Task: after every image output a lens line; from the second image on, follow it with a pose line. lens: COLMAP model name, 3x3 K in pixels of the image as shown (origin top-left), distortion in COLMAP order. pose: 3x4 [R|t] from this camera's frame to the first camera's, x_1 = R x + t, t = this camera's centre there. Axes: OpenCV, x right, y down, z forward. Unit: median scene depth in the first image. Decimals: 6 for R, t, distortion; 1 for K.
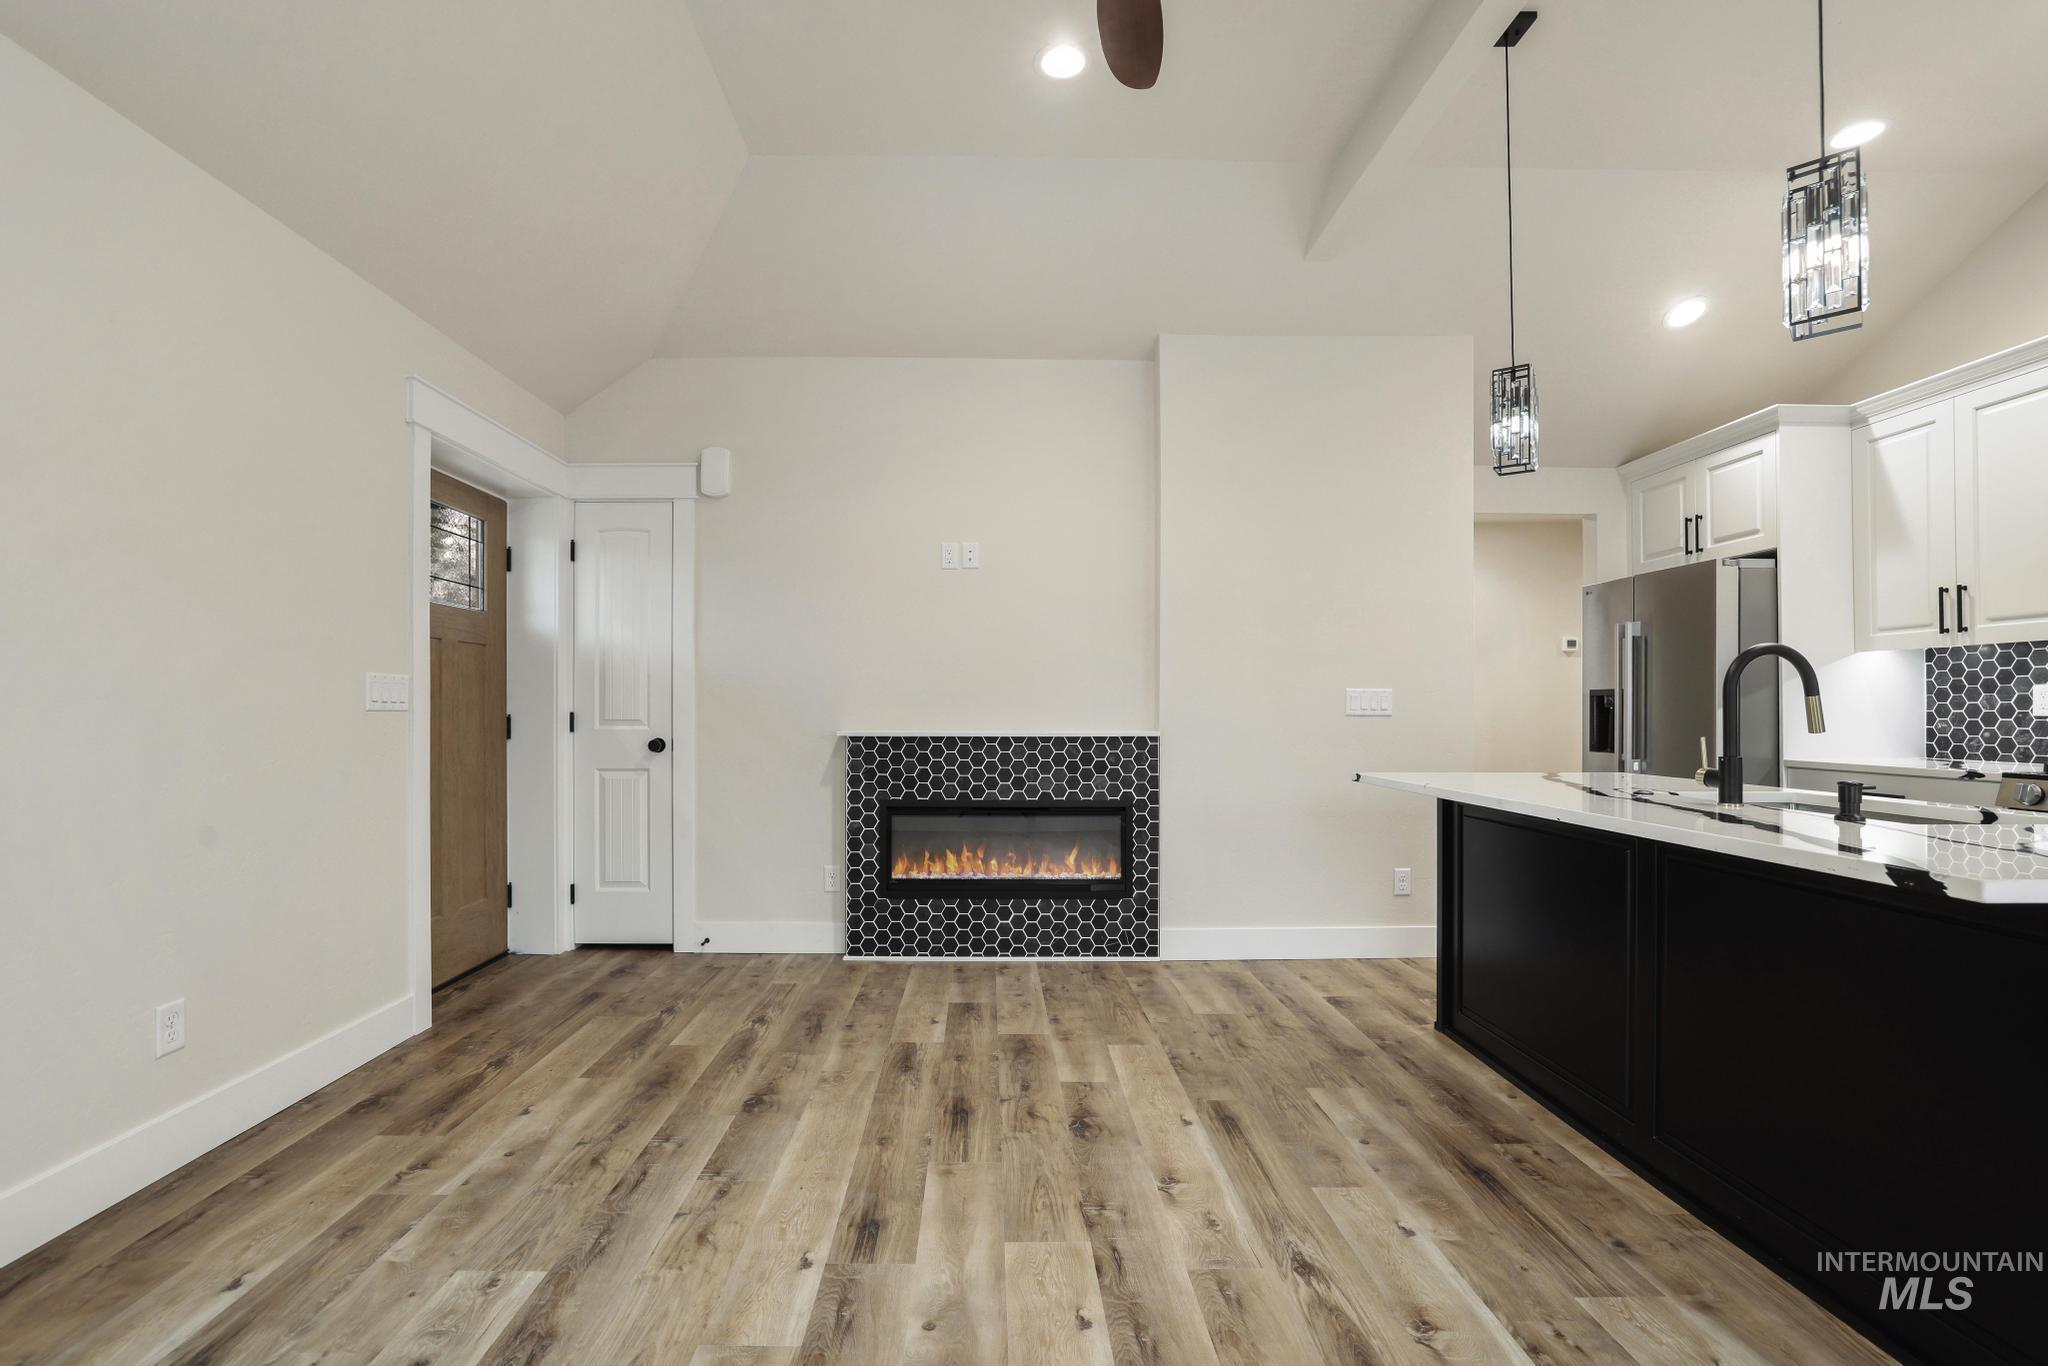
lens RADIAL K [[924.1, 0, 1005.7], [0, 924.1, 706.1], [0, 0, 1]] dist [-0.040951, 0.014314]
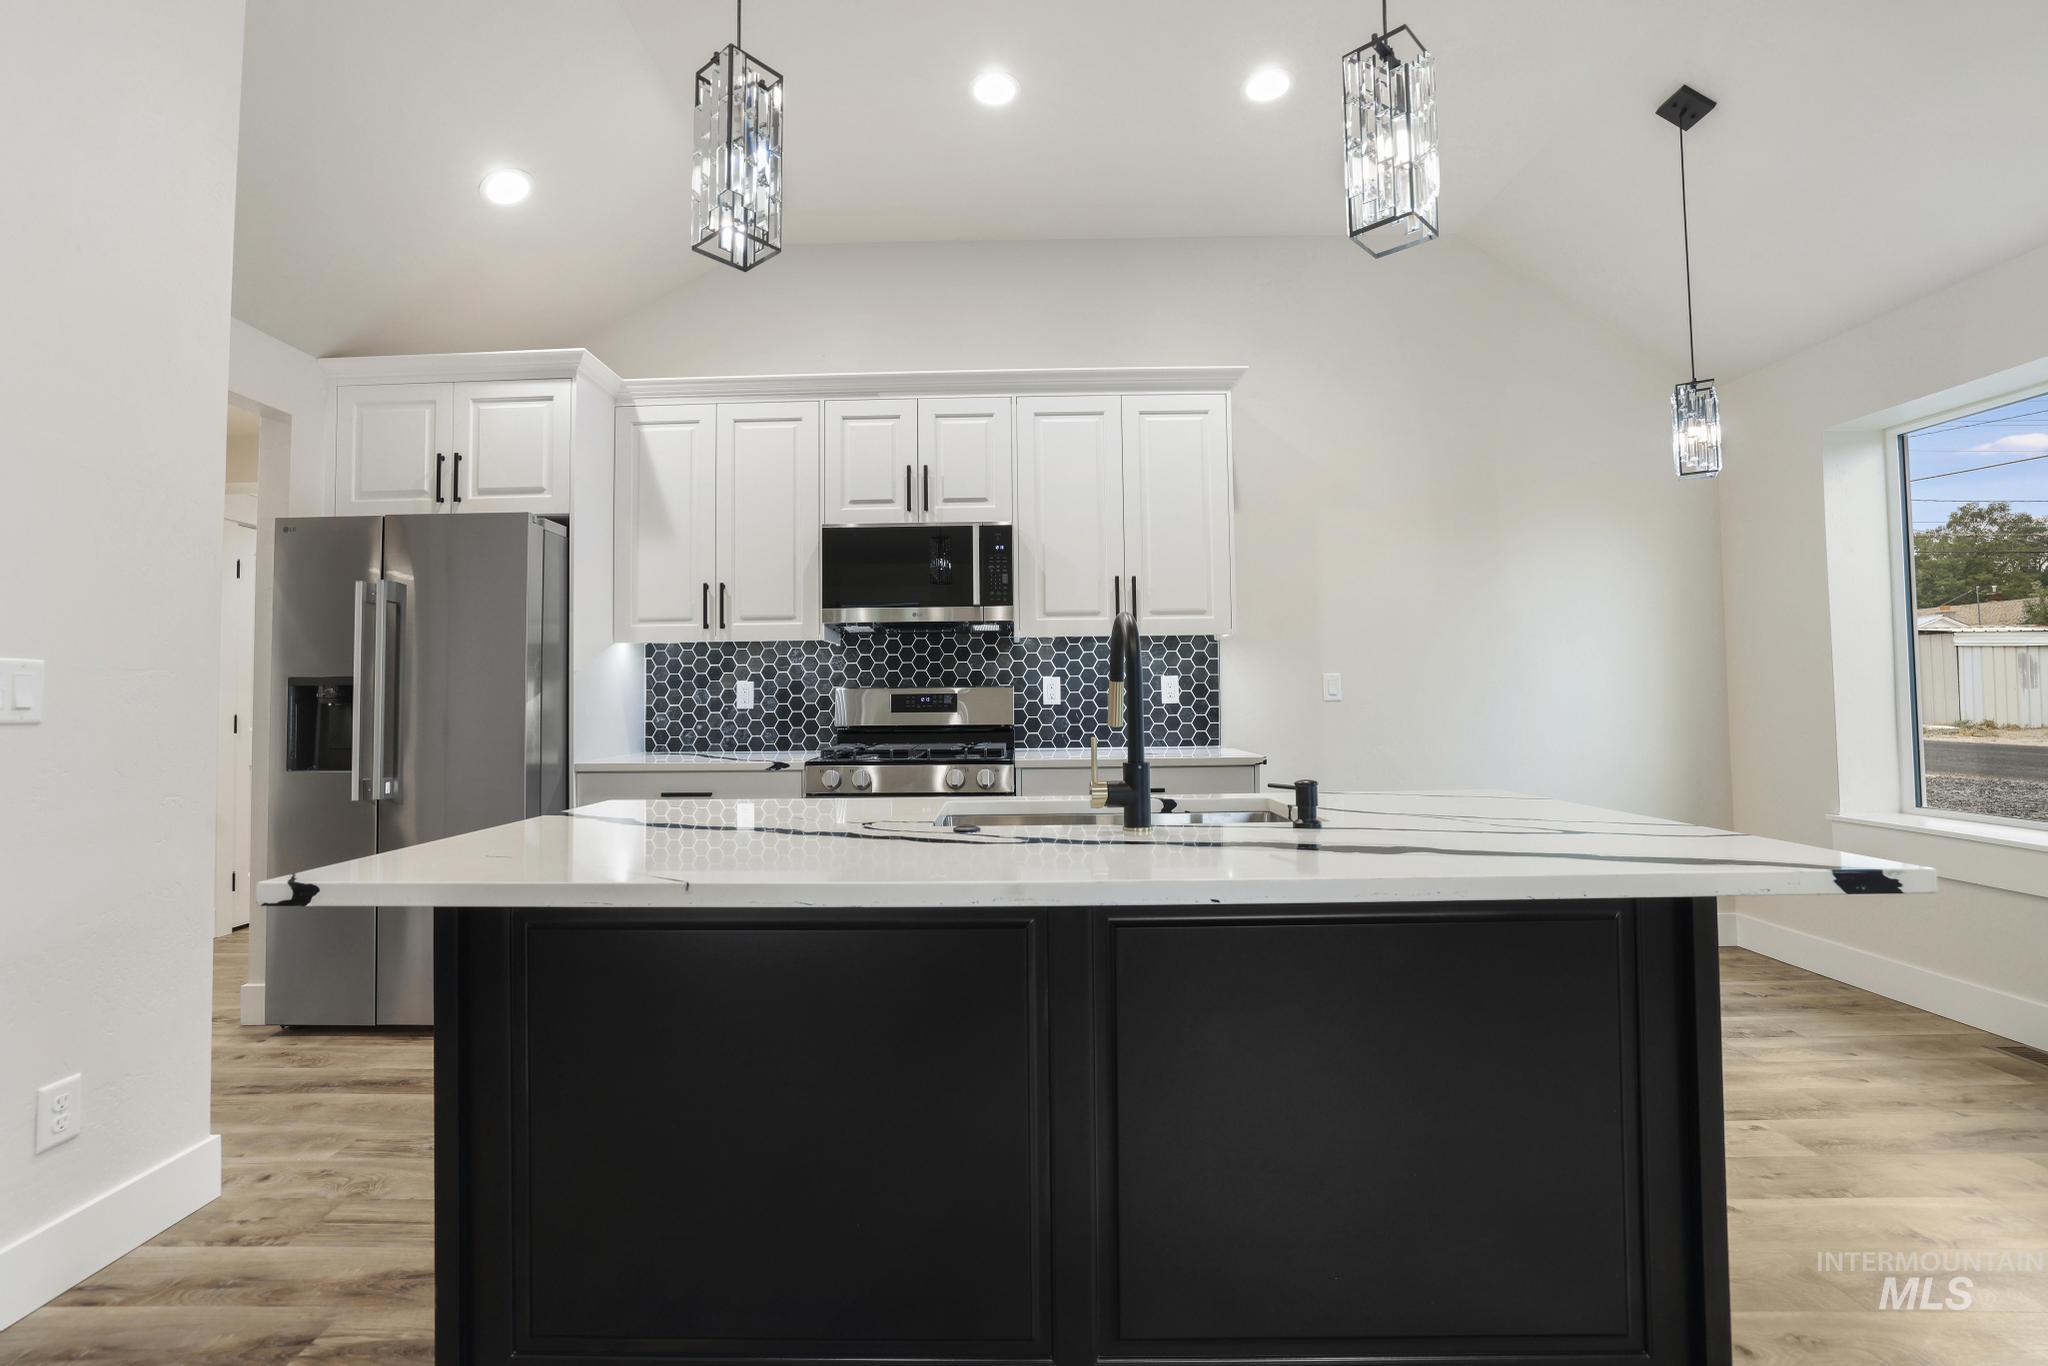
lens RADIAL K [[903.8, 0, 995.1], [0, 903.8, 669.9], [0, 0, 1]] dist [-0.044791, 0.013021]
pose [[0.045639, 0.034458, 0.998364, 0.037734], [0.006500, 0.999374, -0.034790, 0.003319], [-0.998937, 0.008077, 0.045386, 0.595012]]
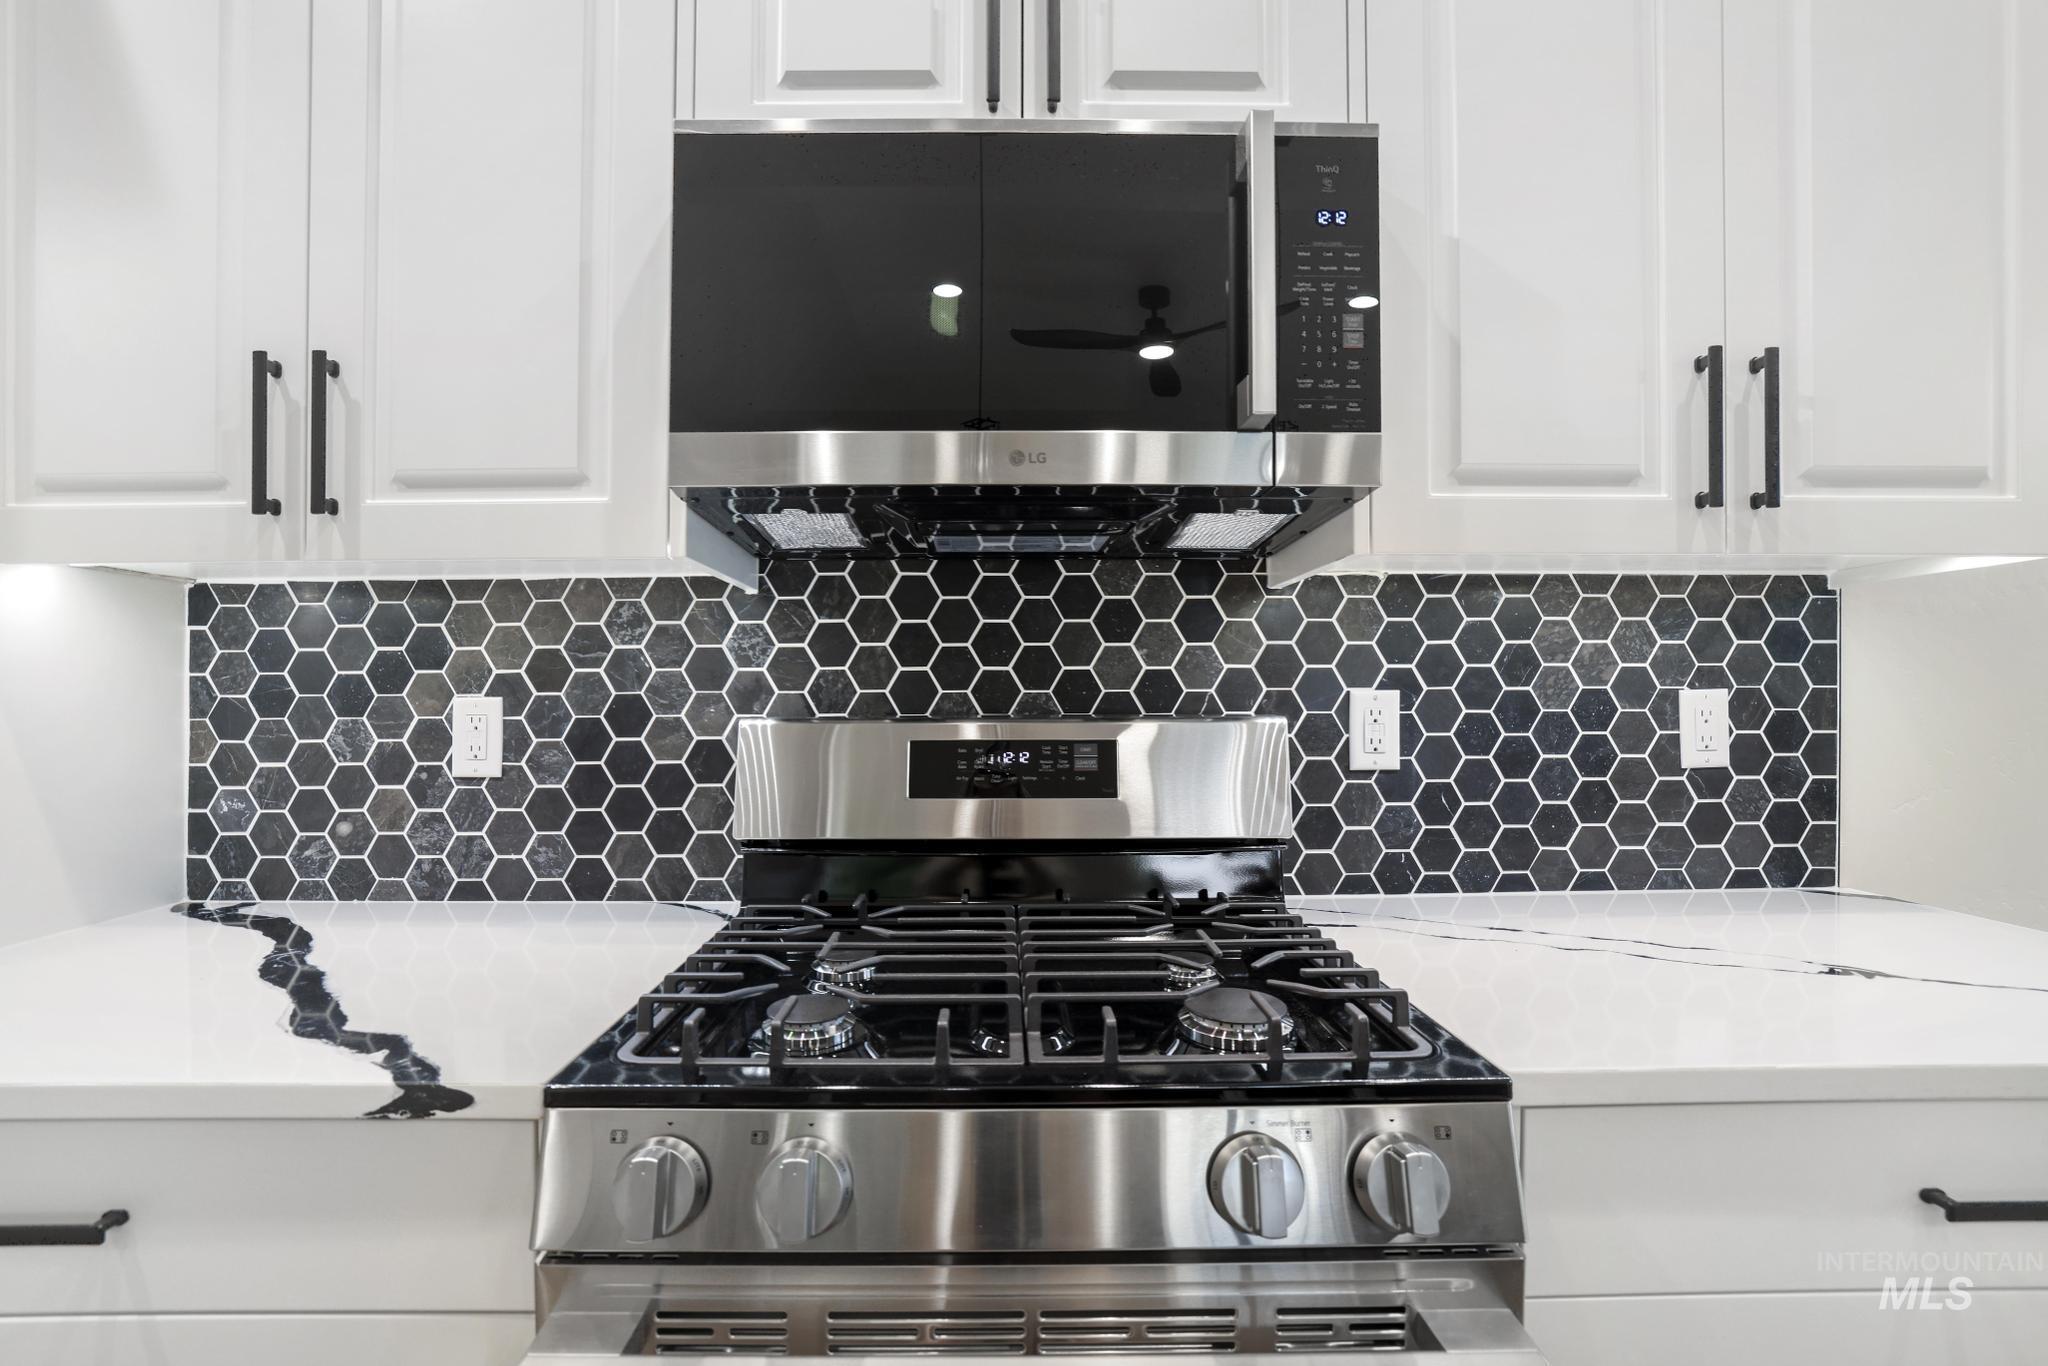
lens RADIAL K [[924.1, 0, 979.4], [0, 924.1, 696.8], [0, 0, 1]] dist [-0.040951, 0.014314]
pose [[0.024015, 0.003989, 0.999704, 0.723702], [-0.000227, 0.999992, -0.003984, -0.020441], [-0.999712, -0.000131, 0.024016, 0.727490]]
